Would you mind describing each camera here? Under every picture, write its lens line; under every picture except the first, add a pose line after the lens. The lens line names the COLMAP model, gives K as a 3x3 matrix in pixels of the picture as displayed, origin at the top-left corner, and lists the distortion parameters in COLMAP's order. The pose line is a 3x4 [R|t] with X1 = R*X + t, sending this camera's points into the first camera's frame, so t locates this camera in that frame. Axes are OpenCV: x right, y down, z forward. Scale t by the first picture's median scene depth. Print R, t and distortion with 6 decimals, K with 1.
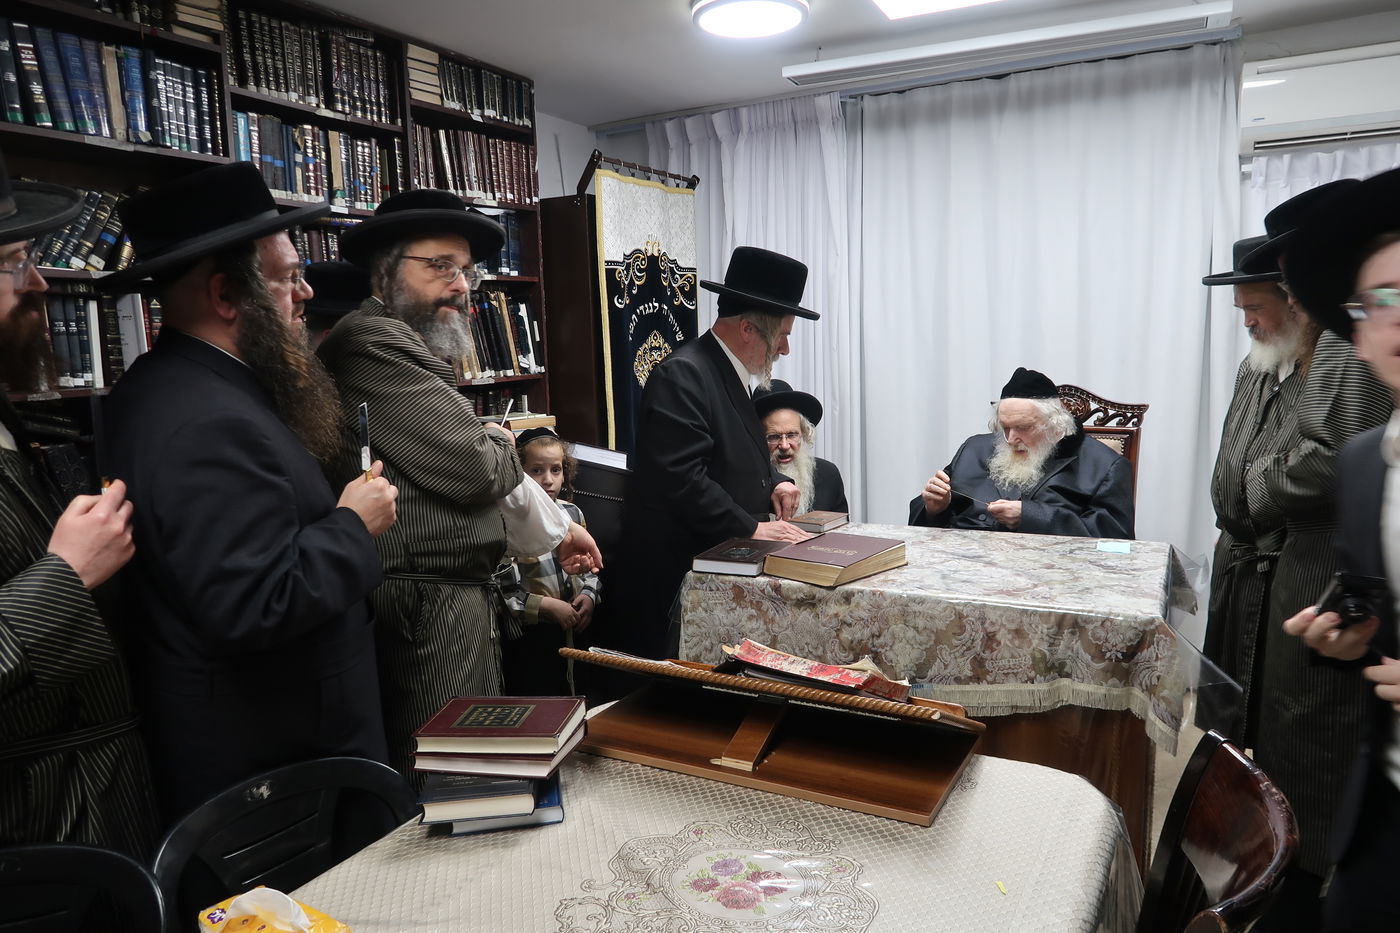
lens RADIAL K [[967.2, 0, 694.6], [0, 967.2, 471.0], [0, 0, 1]] dist [-0.037436, 0.010565]
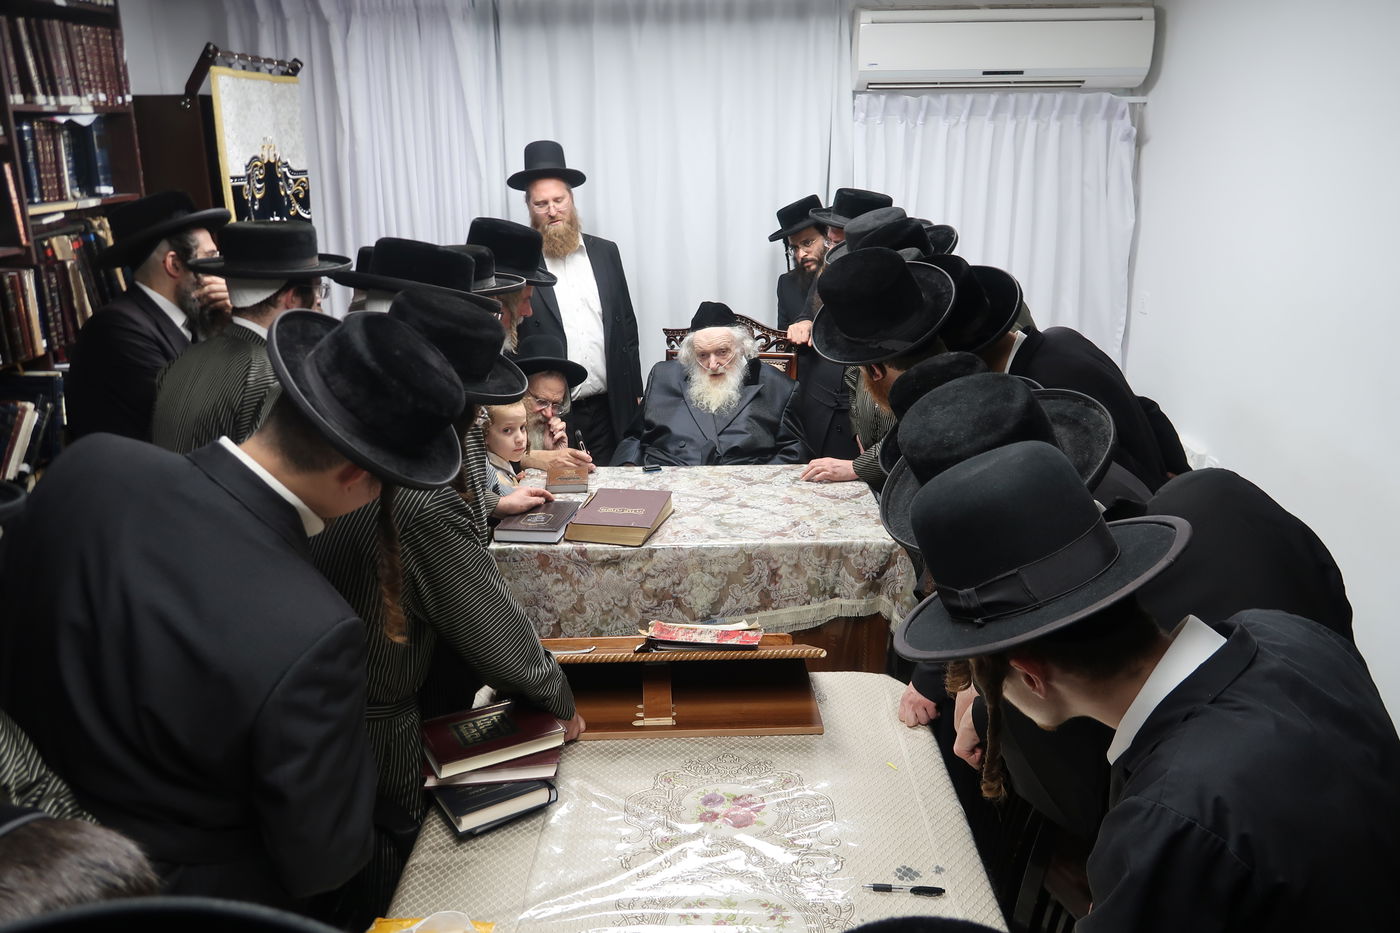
lens RADIAL K [[1116.5, 0, 703.5], [0, 1116.5, 508.8], [0, 0, 1]] dist [-0.048638, -0.004257]
pose [[0.872630, -0.128583, 0.471151, -0.285793], [0.043971, 0.981486, 0.186420, -0.116867], [-0.486398, -0.141959, 0.862128, -0.111455]]
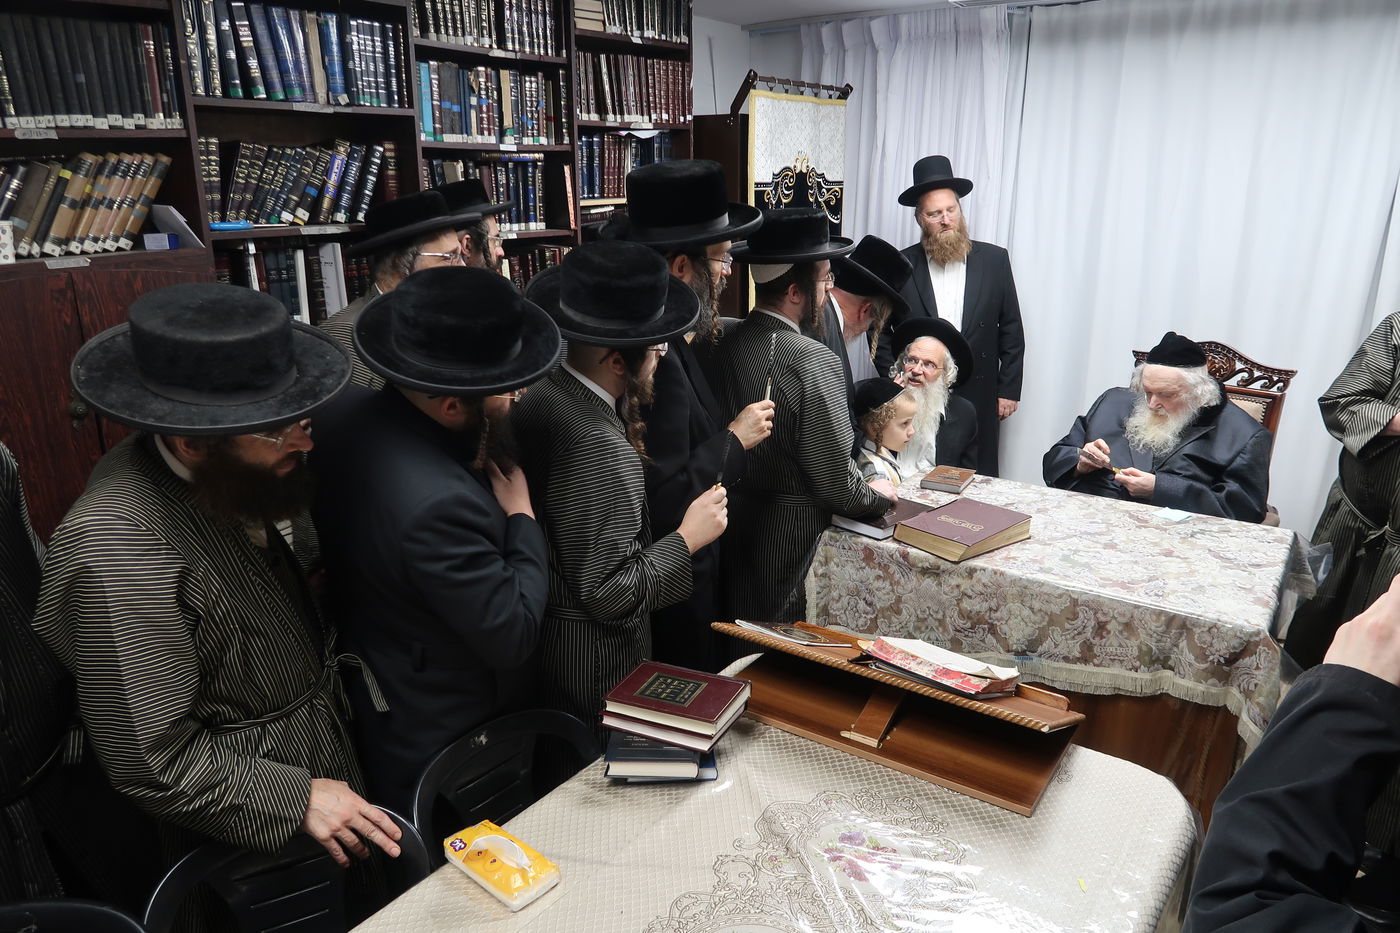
lens RADIAL K [[967.4, 0, 690.5], [0, 967.4, 470.6], [0, 0, 1]] dist [-0.033316, 0.005690]
pose [[0.990628, 0.063128, -0.121120, -0.022438], [-0.042418, 0.985127, 0.166512, -0.108385], [0.129830, -0.159814, 0.978572, -0.065881]]
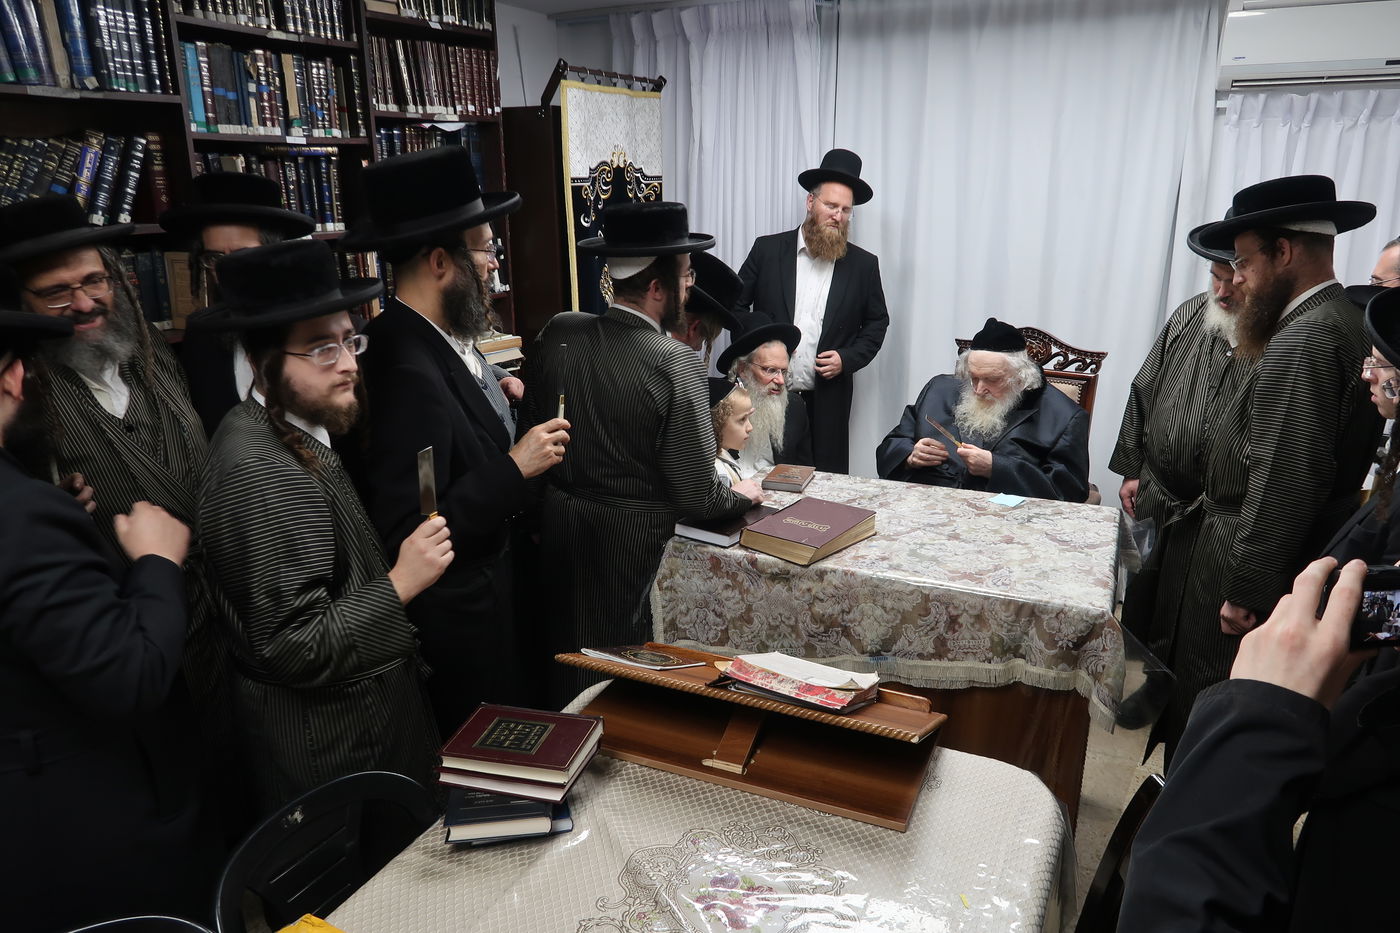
lens RADIAL K [[967.5, 0, 695.8], [0, 967.5, 472.5], [0, 0, 1]] dist [-0.038605, 0.012885]
pose [[0.998249, 0.003747, 0.059025, -0.030119], [-0.013364, 0.986473, 0.163378, -0.108375], [-0.057614, -0.163881, 0.984796, -0.012991]]
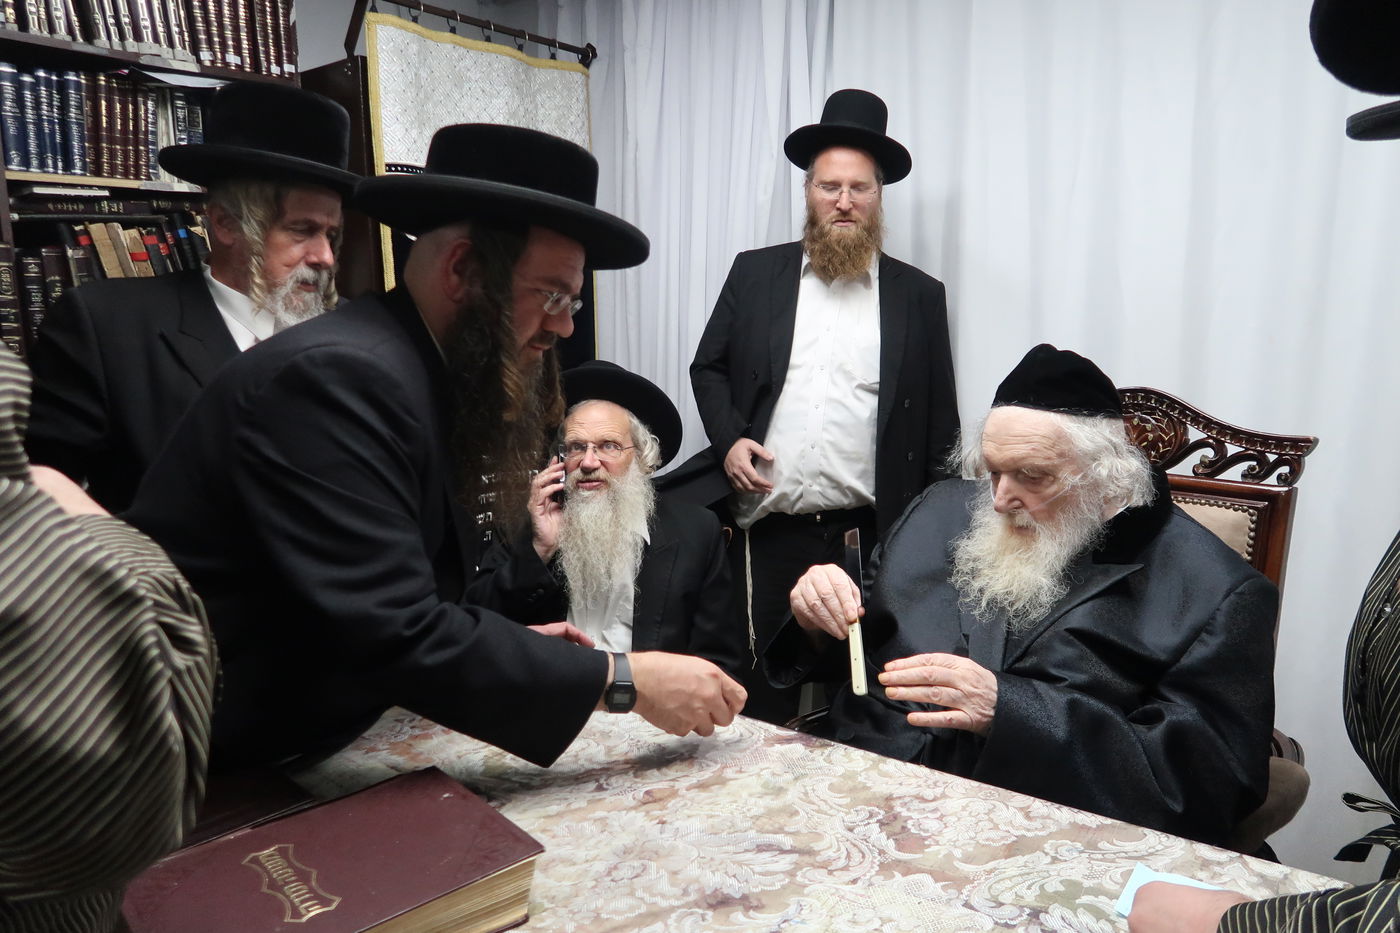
lens RADIAL K [[961.4, 0, 690.8], [0, 961.4, 467.0], [0, 0, 1]] dist [-0.026844, 0.006542]
pose [[0.989207, 0.038823, -0.141285, 0.249636], [-0.034841, 0.998926, 0.030550, -0.061166], [0.142319, -0.025297, 0.989498, 0.524021]]
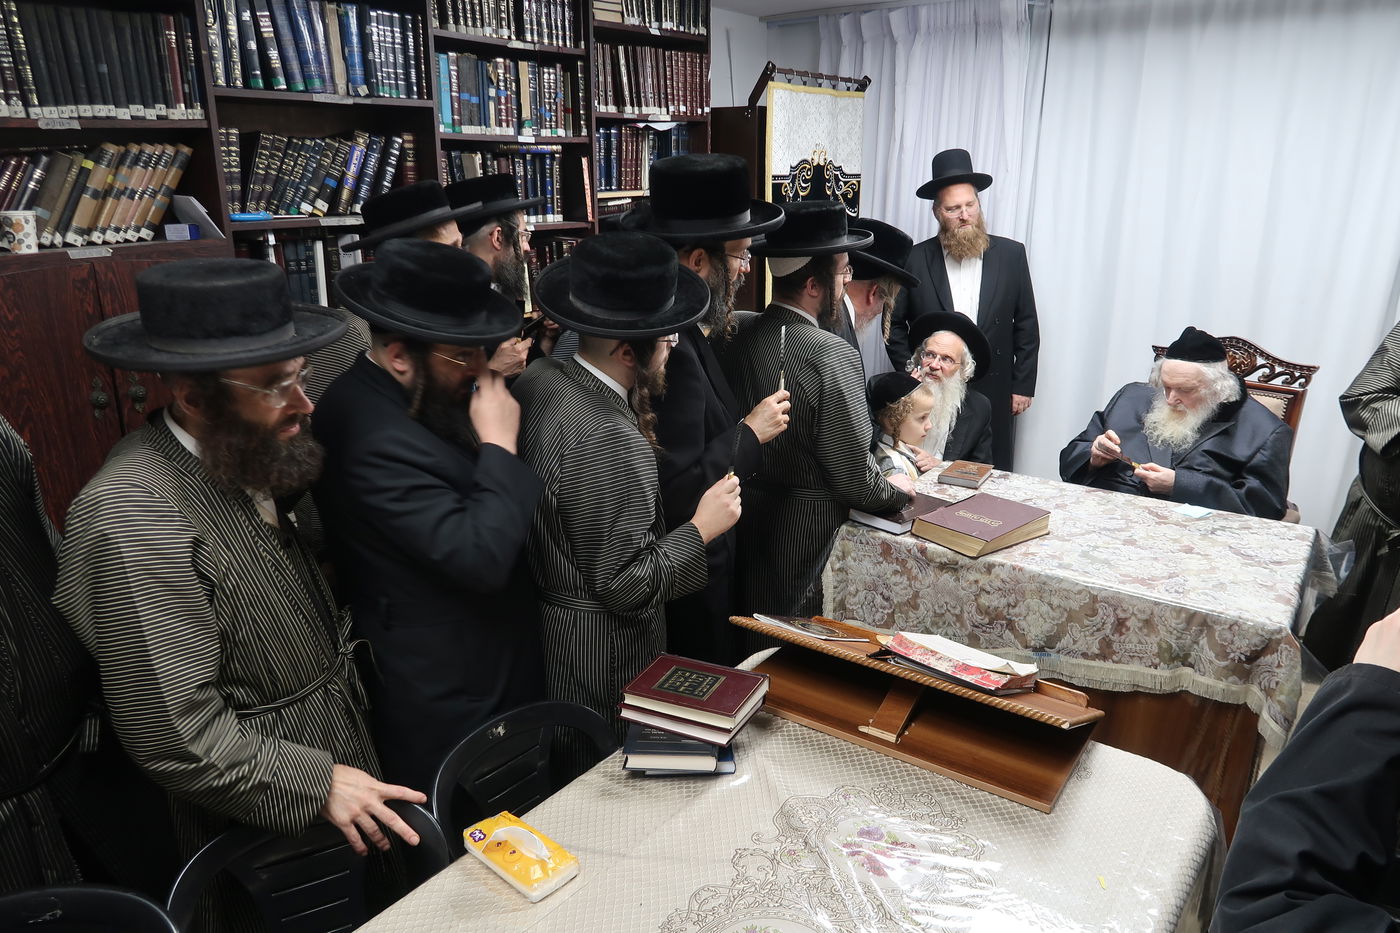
lens RADIAL K [[967.4, 0, 690.5], [0, 967.4, 470.6], [0, 0, 1]] dist [-0.033316, 0.005690]
pose [[0.988700, 0.070309, -0.132399, -0.027785], [-0.046622, 0.983609, 0.174180, -0.108158], [0.142476, -0.166039, 0.975772, -0.065692]]
